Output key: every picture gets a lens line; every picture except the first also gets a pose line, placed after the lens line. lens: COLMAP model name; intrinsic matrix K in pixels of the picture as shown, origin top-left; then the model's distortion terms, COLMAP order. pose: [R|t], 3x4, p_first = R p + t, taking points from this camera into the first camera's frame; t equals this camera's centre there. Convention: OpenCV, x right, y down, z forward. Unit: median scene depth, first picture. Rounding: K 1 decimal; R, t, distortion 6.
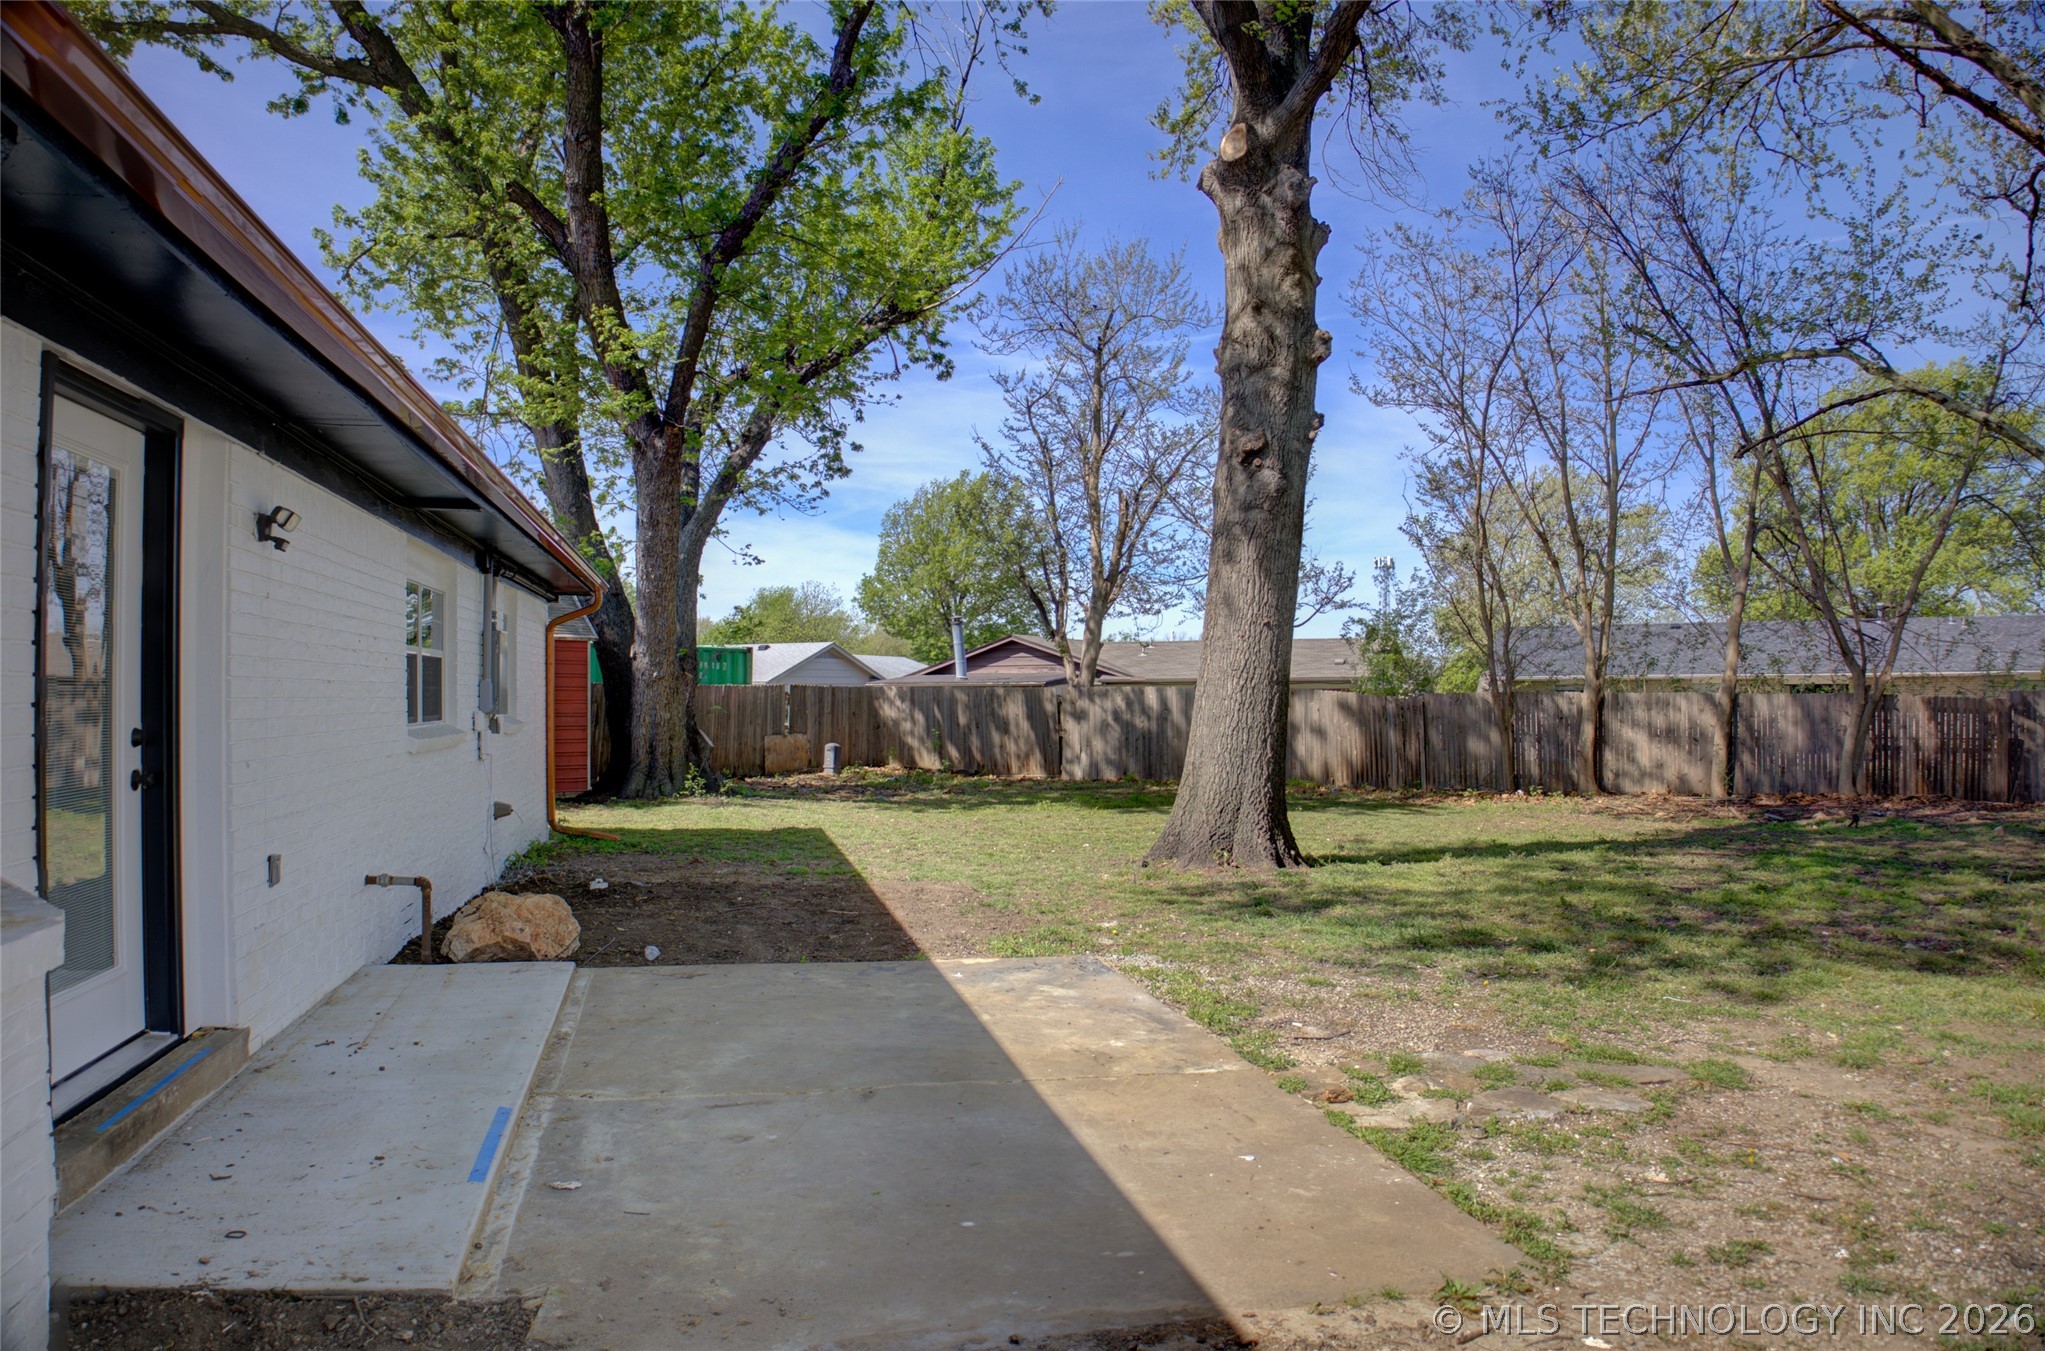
lens RADIAL K [[1398.6, 0, 1040.7], [0, 1398.6, 657.8], [0, 0, 1]] dist [-0.132397, 0.046688]
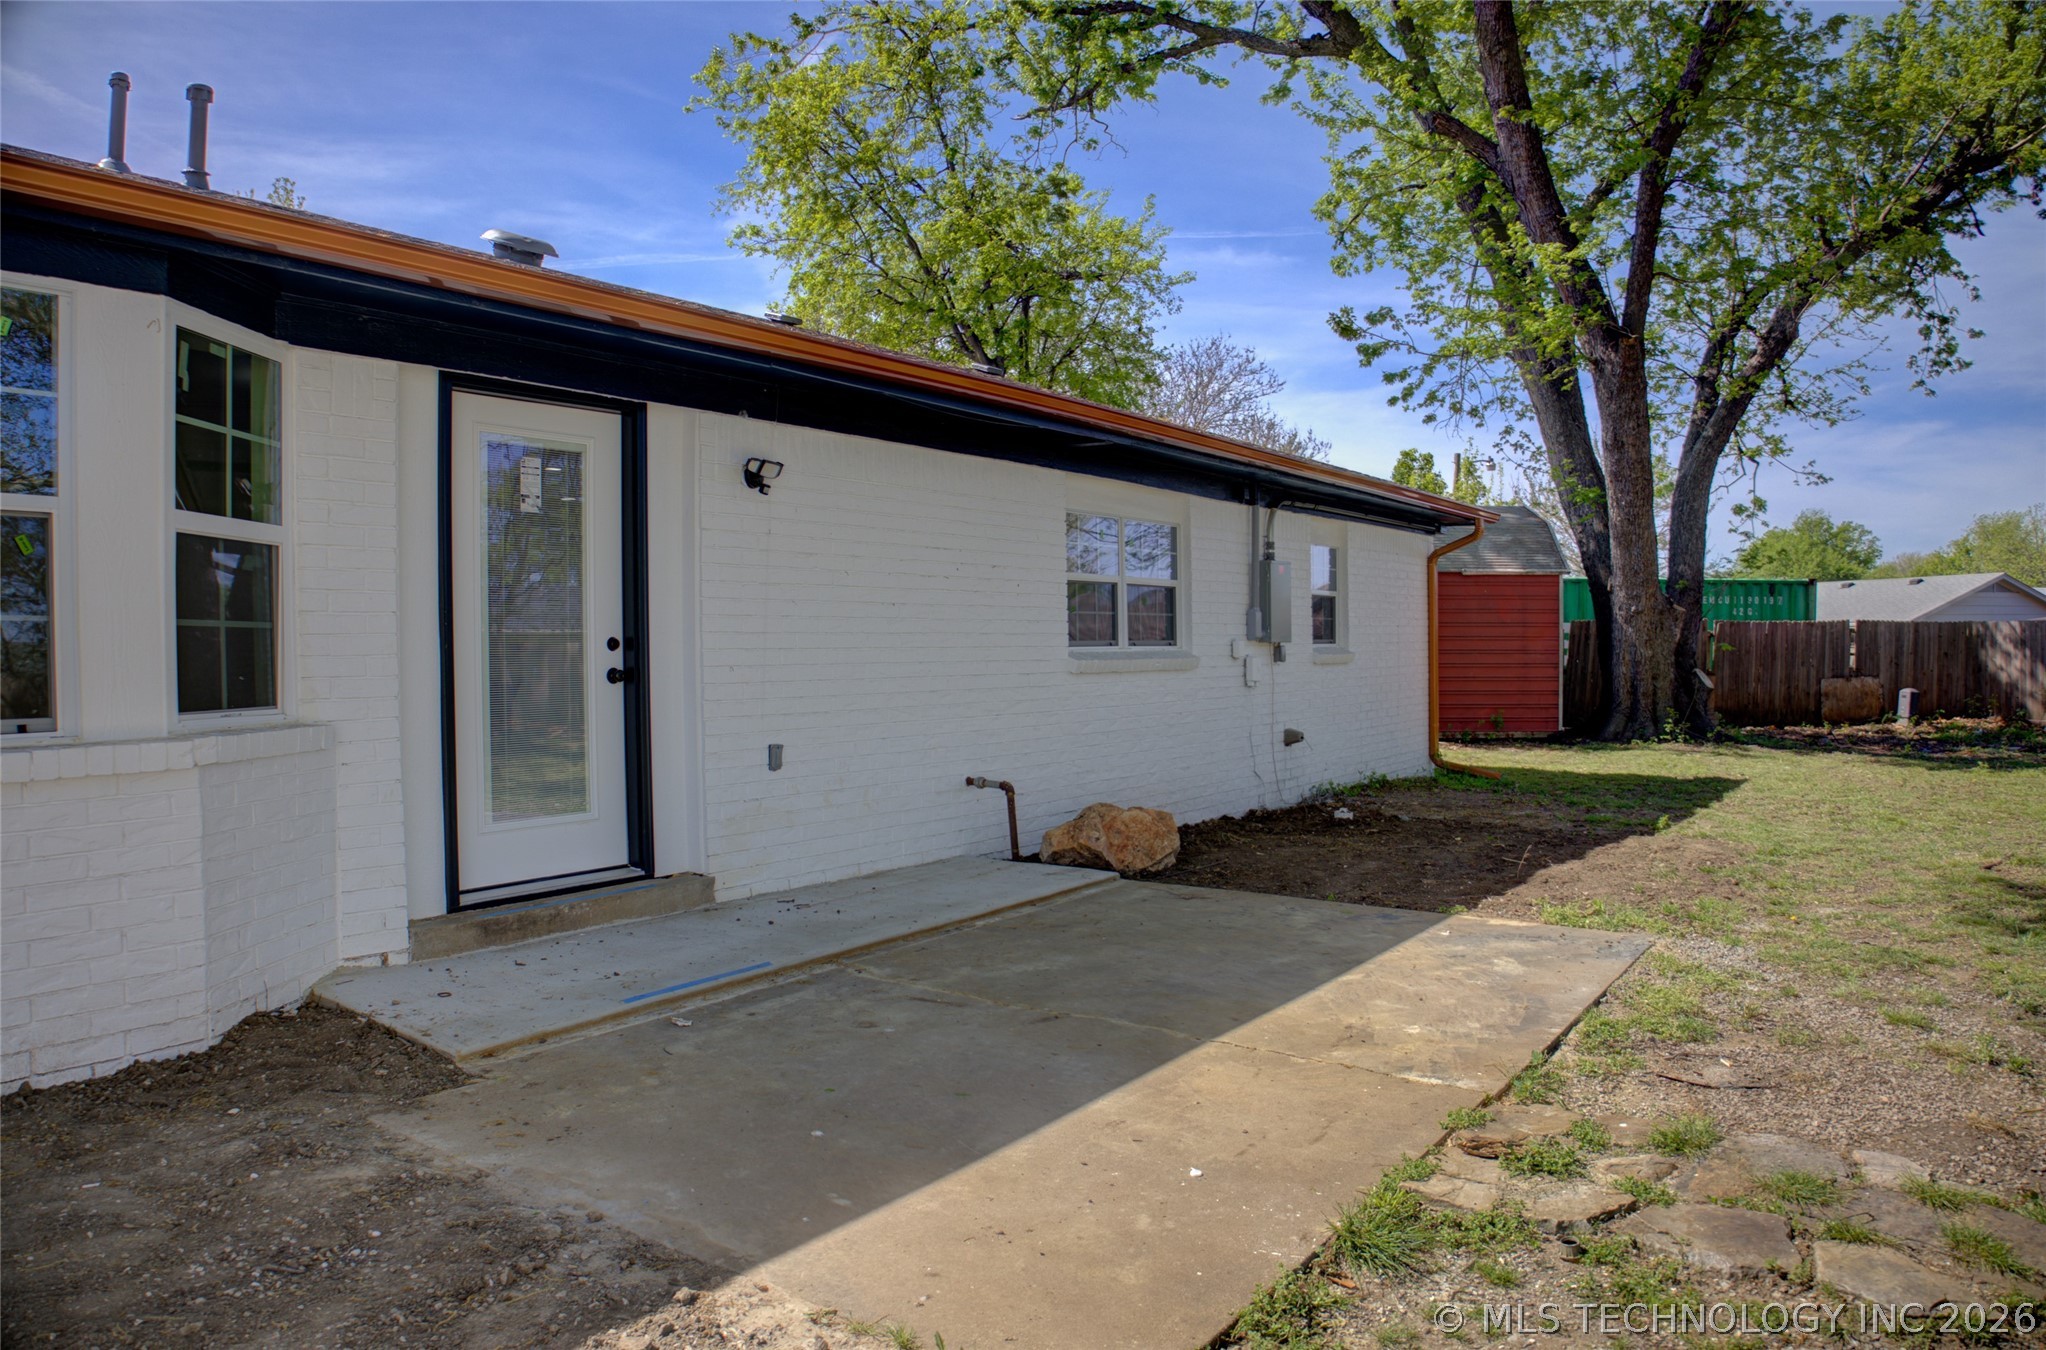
lens RADIAL K [[1399.2, 0, 1020.7], [0, 1399.2, 669.1], [0, 0, 1]] dist [-0.132397, 0.046688]
pose [[0.648641, 0.008836, -0.761044, 0.156289], [0.025656, 0.999111, 0.033466, 0.011917], [0.760662, -0.041233, 0.647837, 0.100255]]
